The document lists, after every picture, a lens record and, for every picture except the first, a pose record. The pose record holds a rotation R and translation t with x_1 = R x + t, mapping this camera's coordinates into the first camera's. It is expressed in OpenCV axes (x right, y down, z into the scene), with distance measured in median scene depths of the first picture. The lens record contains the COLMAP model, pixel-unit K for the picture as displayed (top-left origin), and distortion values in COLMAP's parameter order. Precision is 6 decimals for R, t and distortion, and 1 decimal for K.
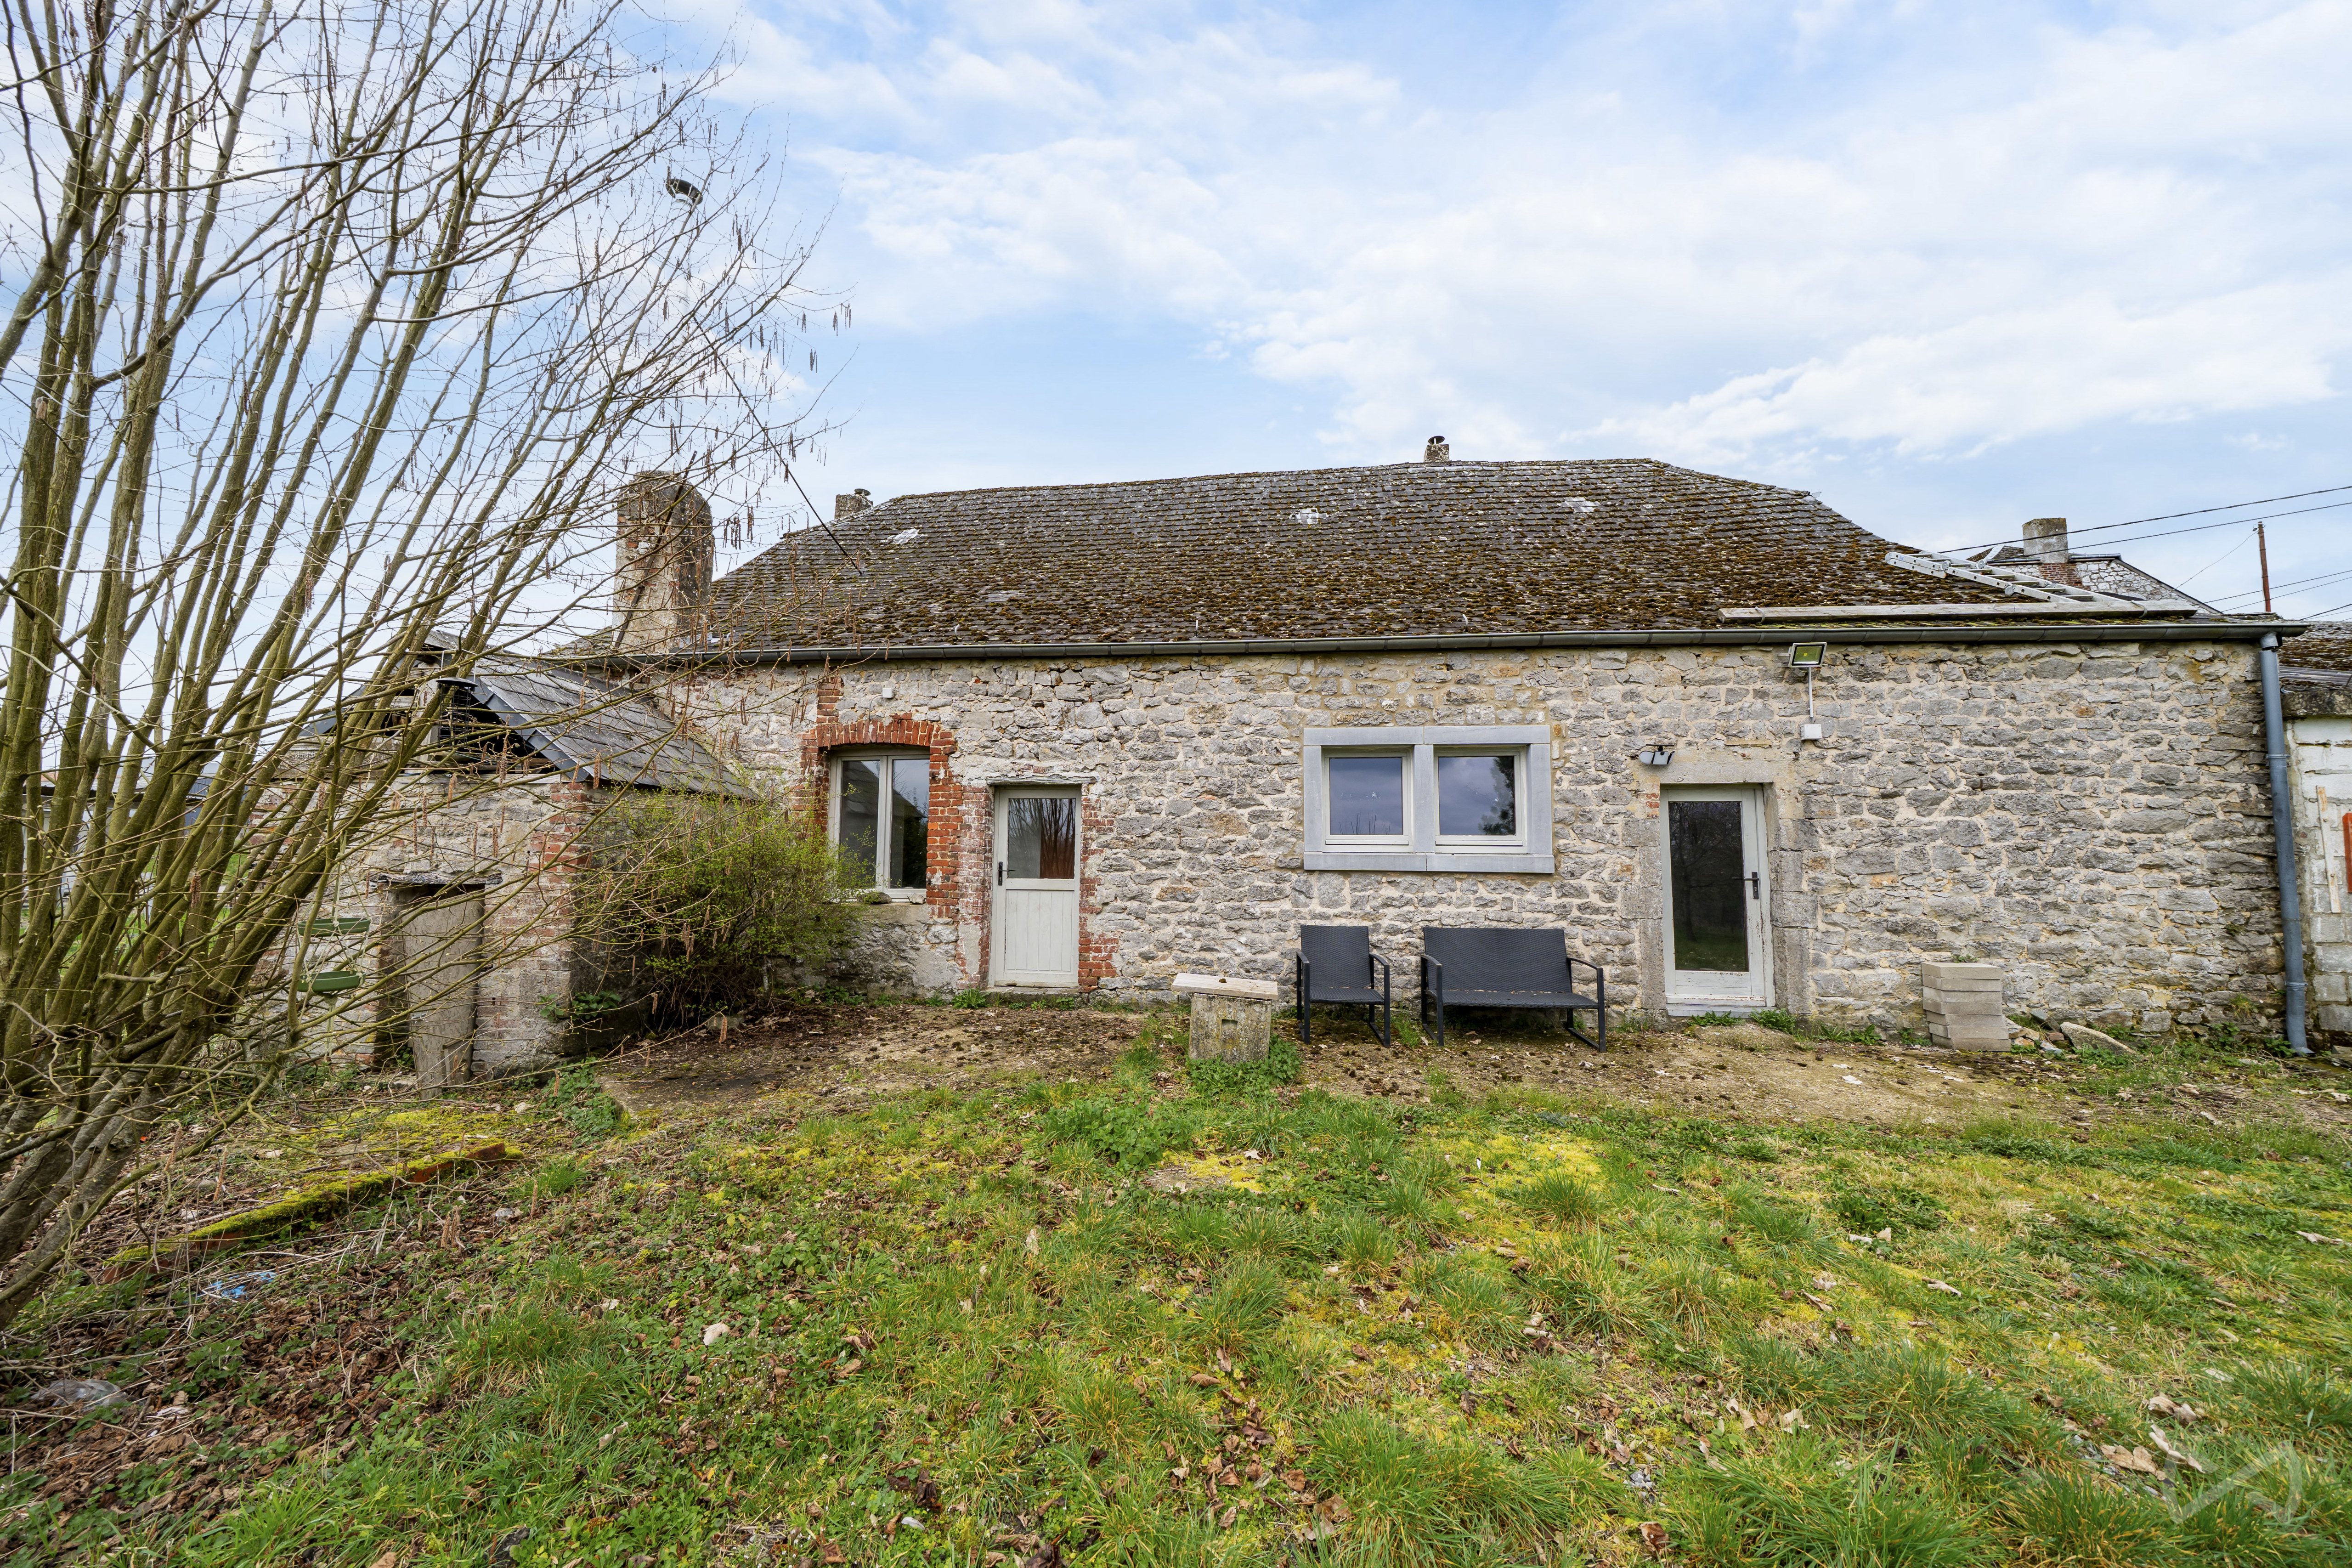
lens RADIAL K [[789.6, 0, 1176.7], [0, 789.6, 785.1], [0, 0, 1]] dist [-0.002710, -0.000320]
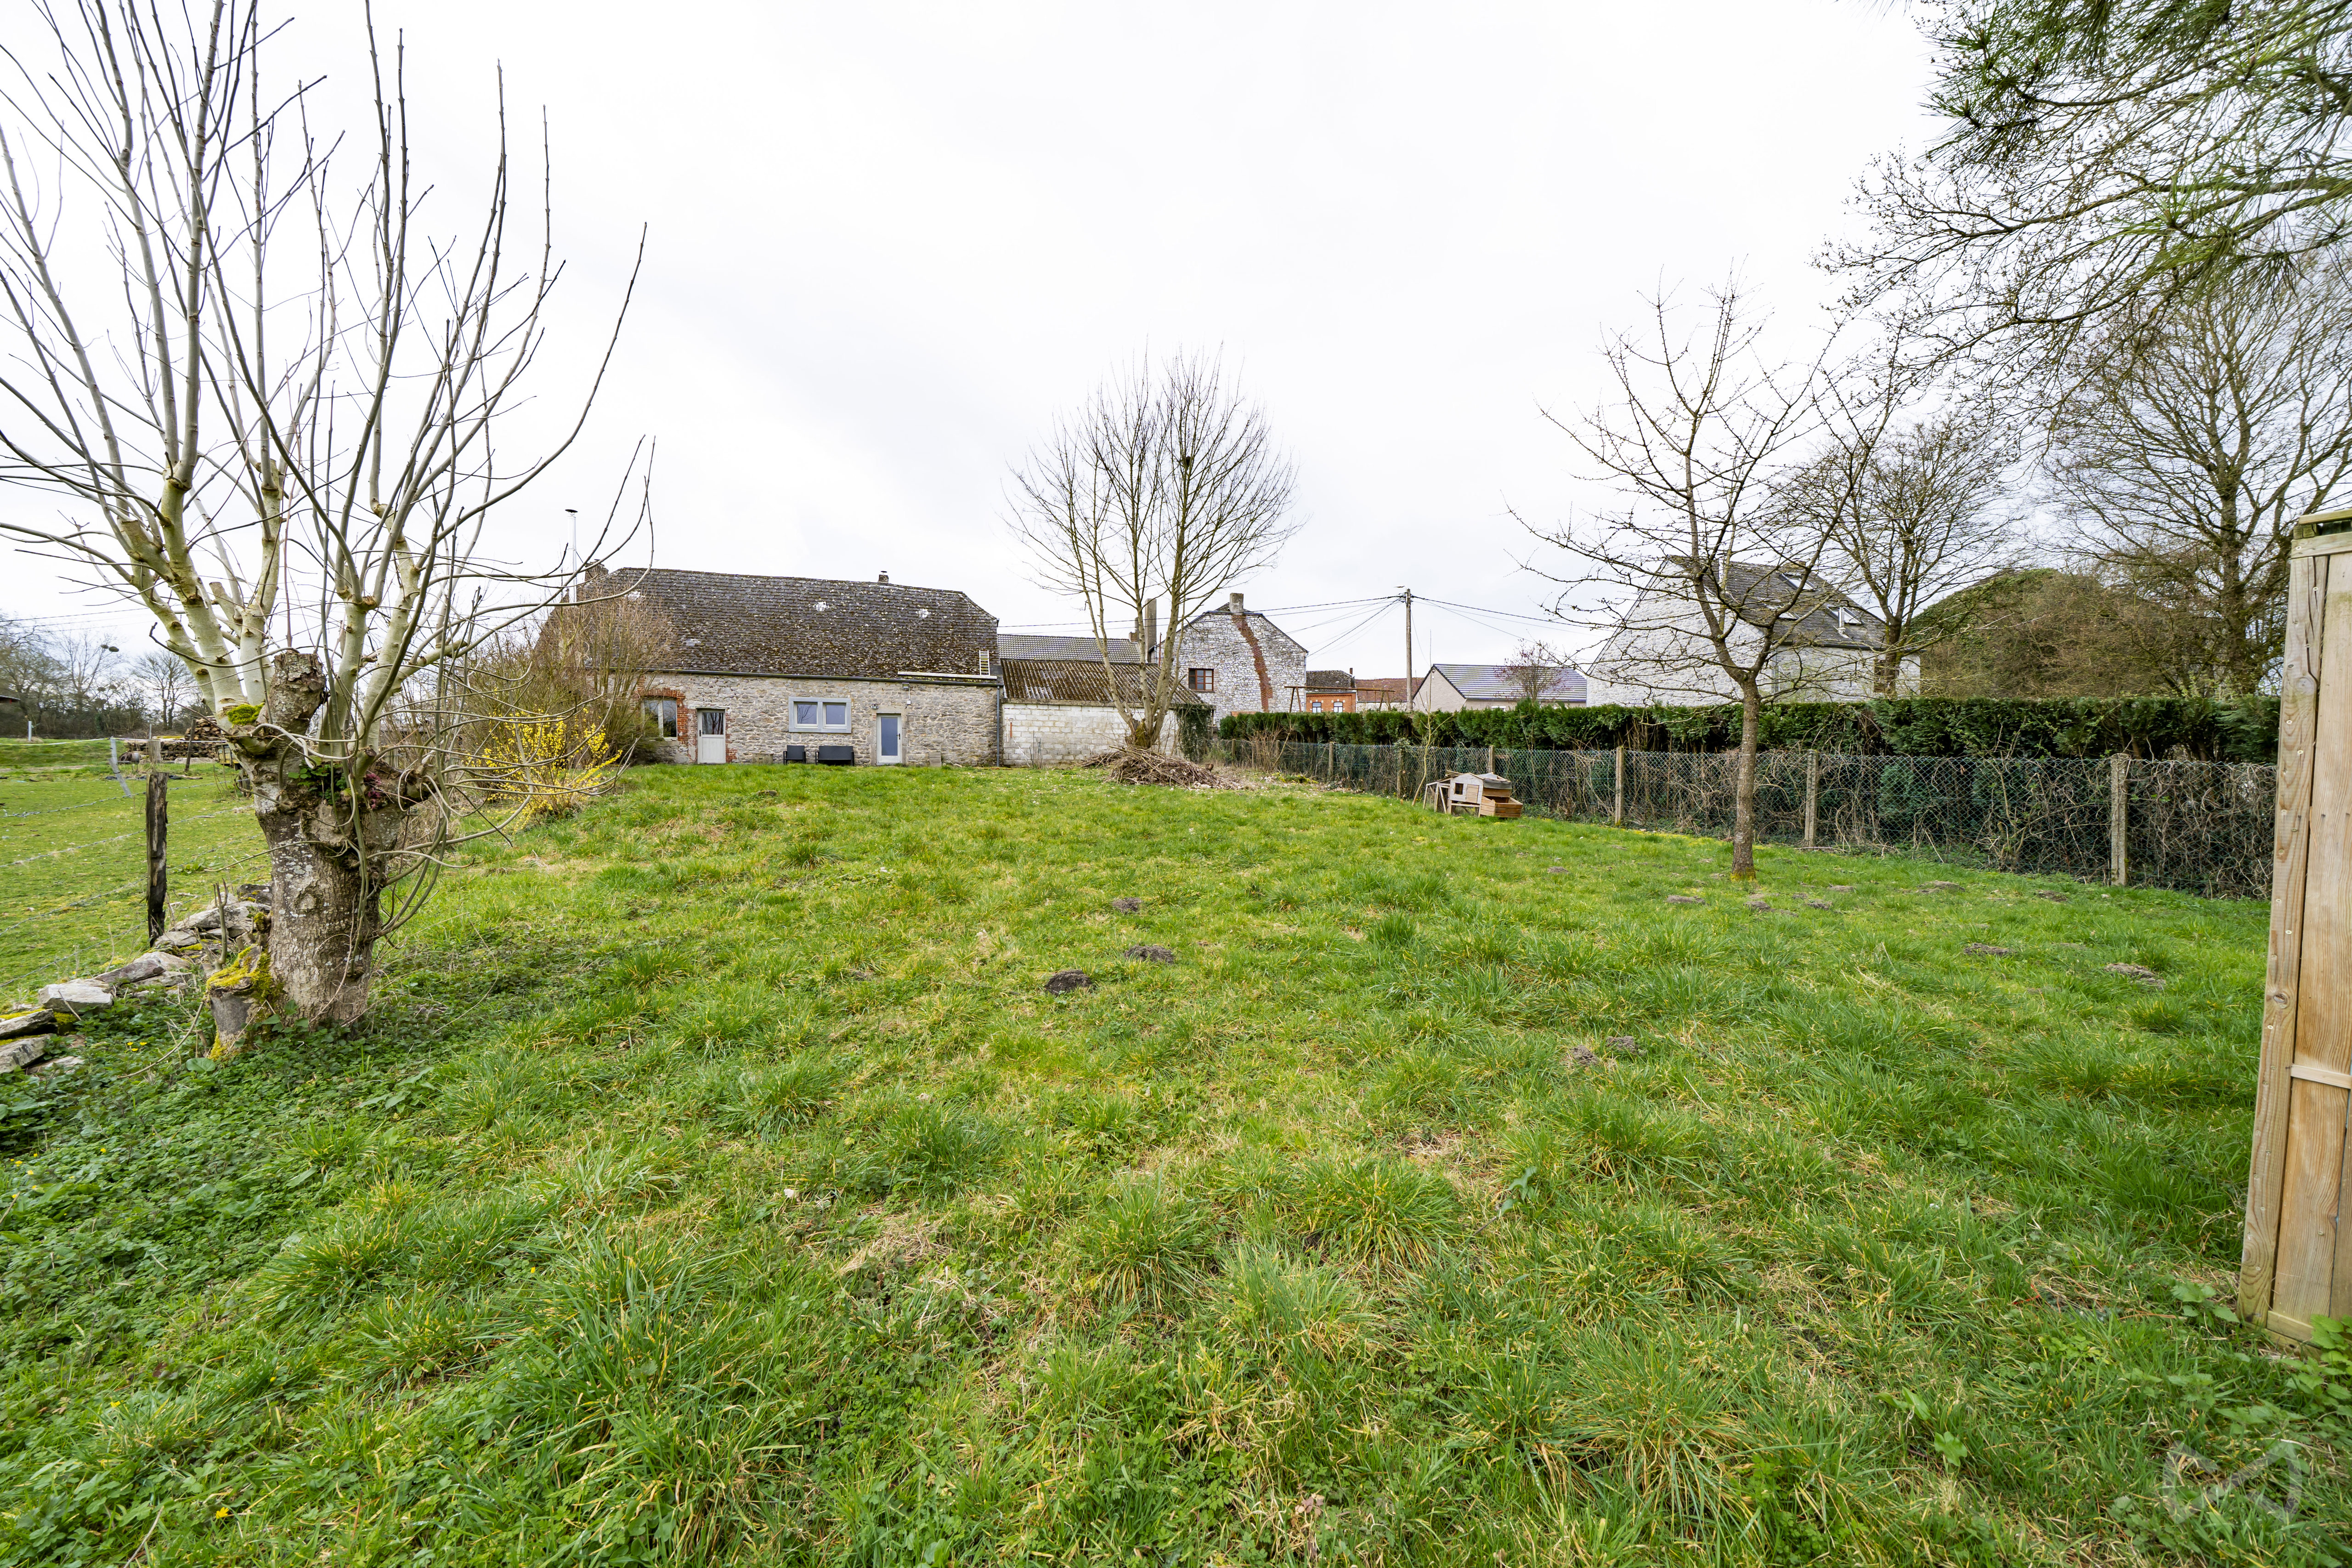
lens RADIAL K [[789.6, 0, 1182.1], [0, 789.6, 787.5], [0, 0, 1]] dist [-0.002710, -0.000320]
pose [[0.918439, -0.012255, 0.395372, 0.431026], [-0.028927, 0.994763, 0.098030, -0.067207], [-0.394502, -0.101472, 0.913275, -3.699882]]
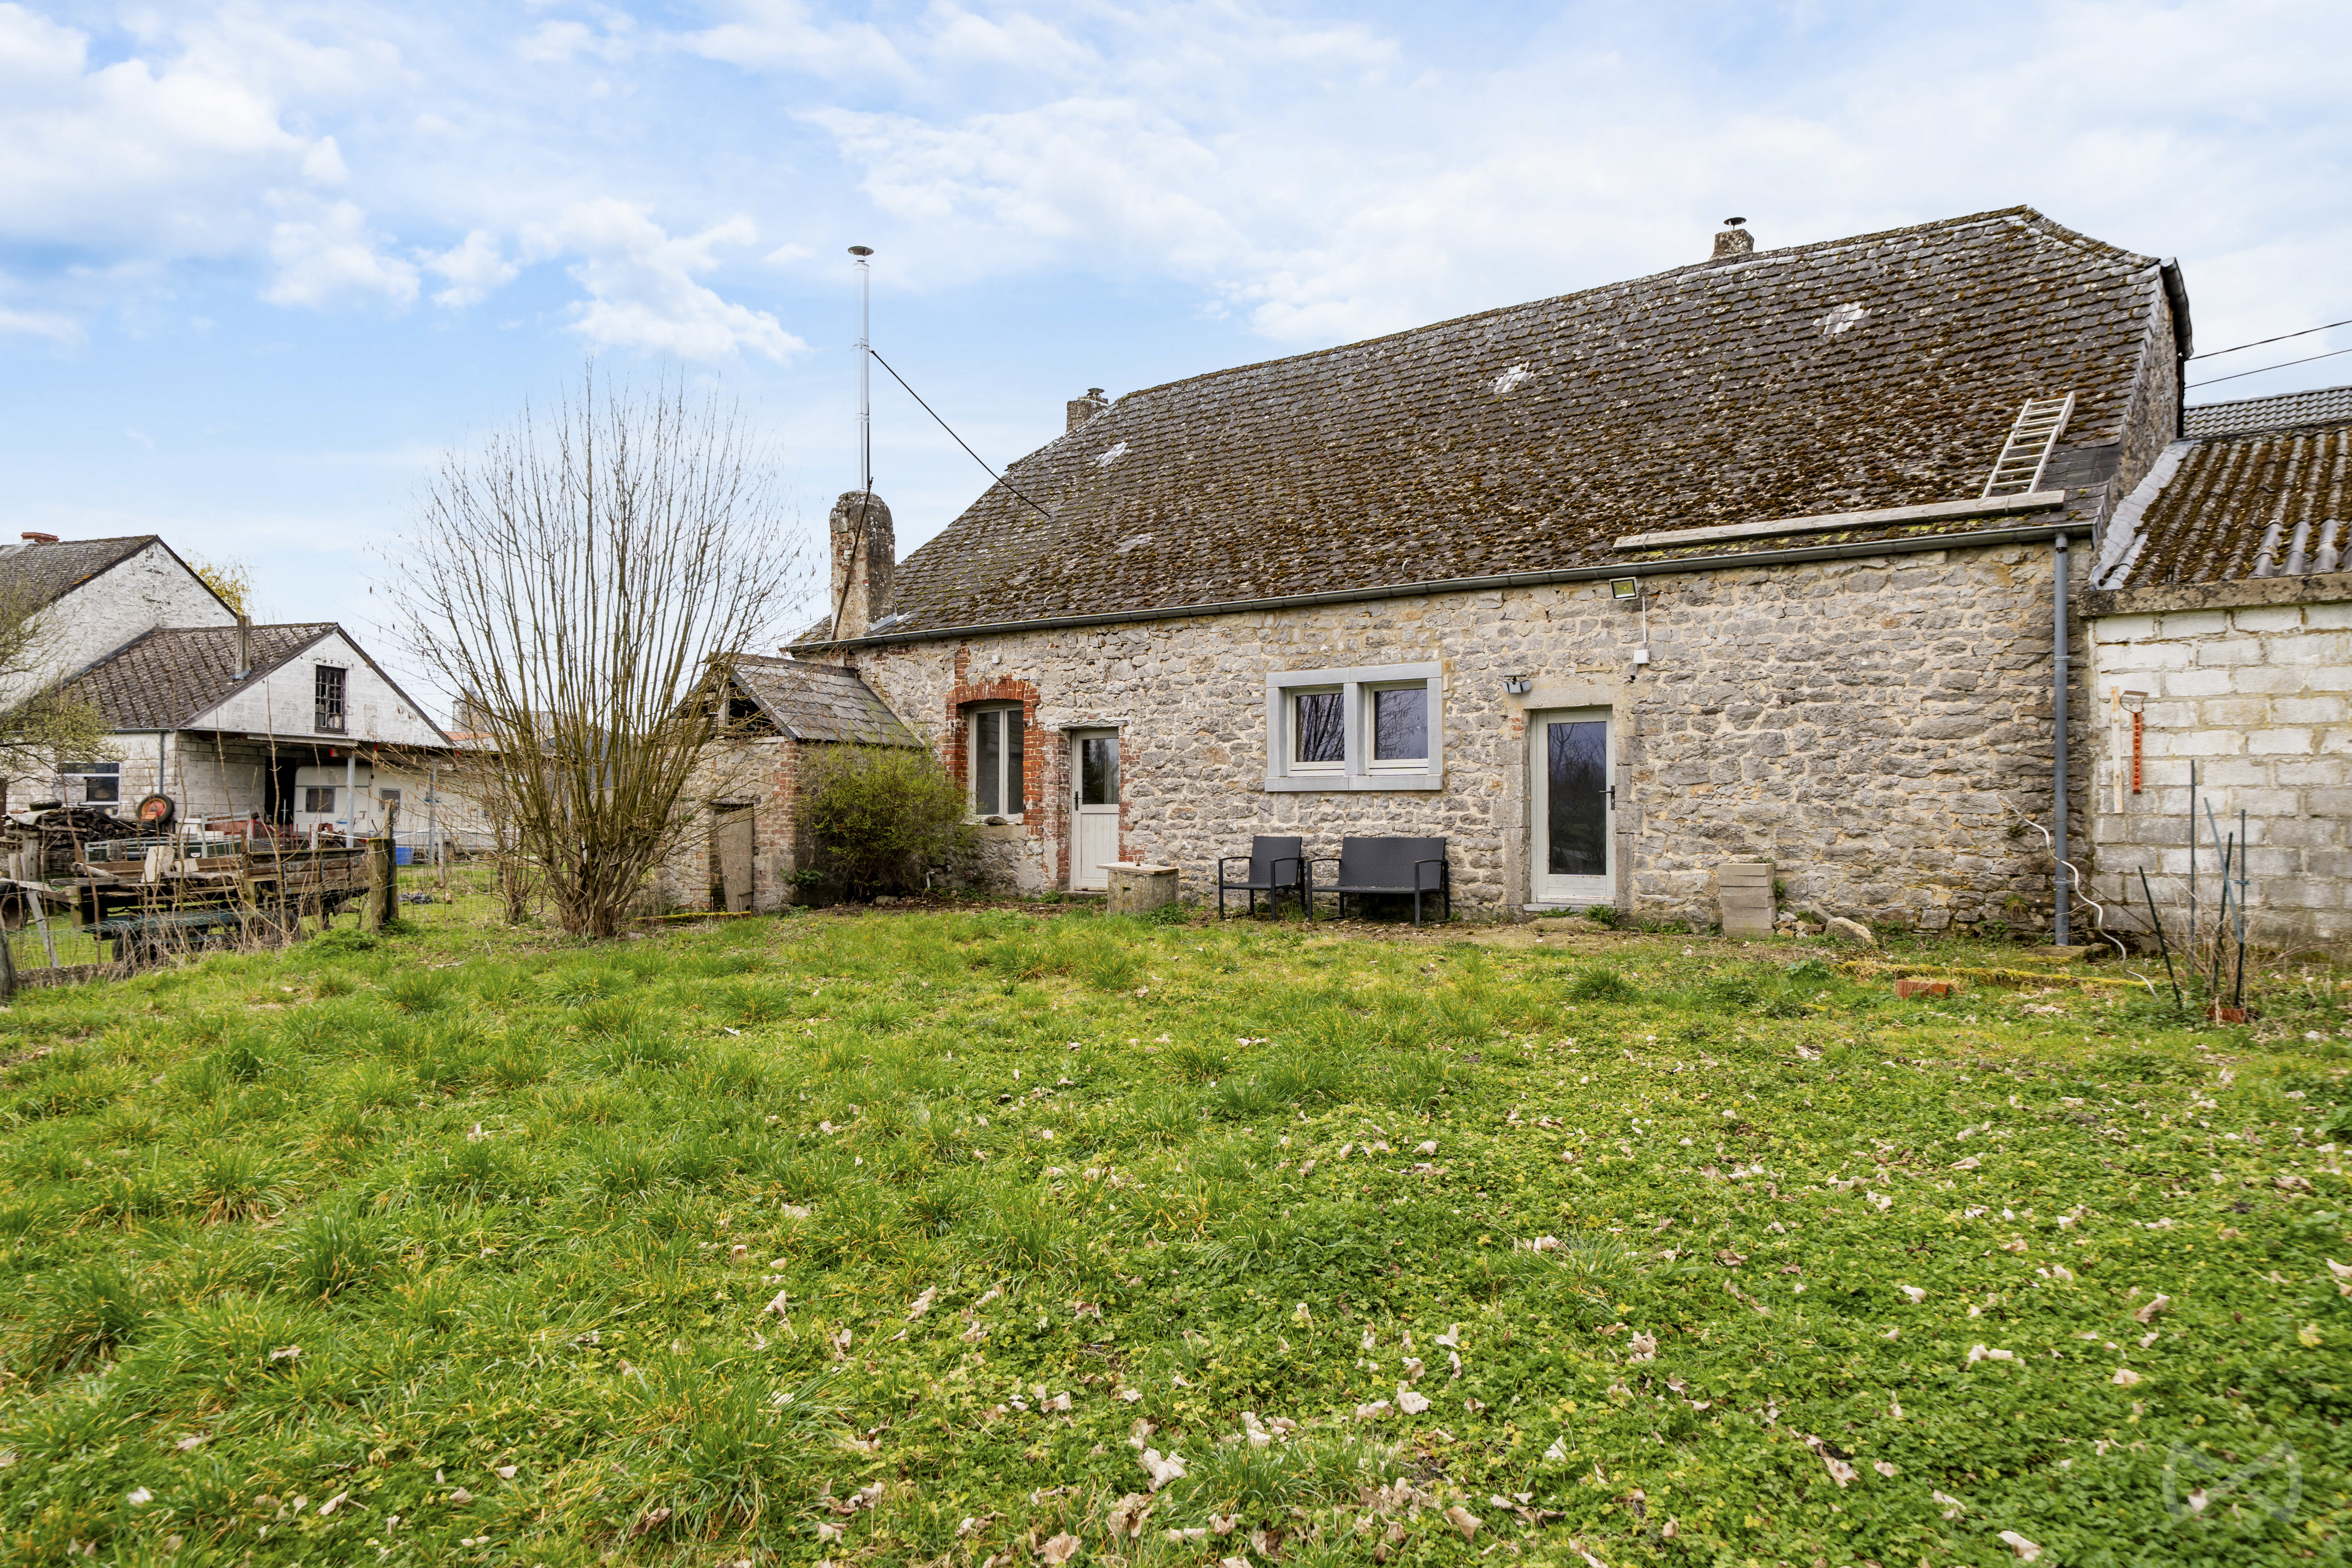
lens RADIAL K [[1552.2, 0, 1160.8], [0, 1552.2, 792.1], [0, 0, 1]] dist [0.038422, -0.000126]
pose [[0.865710, -0.015780, -0.500297, 1.264449], [0.046242, 0.997750, 0.048545, -0.015078], [0.498405, -0.065160, 0.864492, -1.181135]]
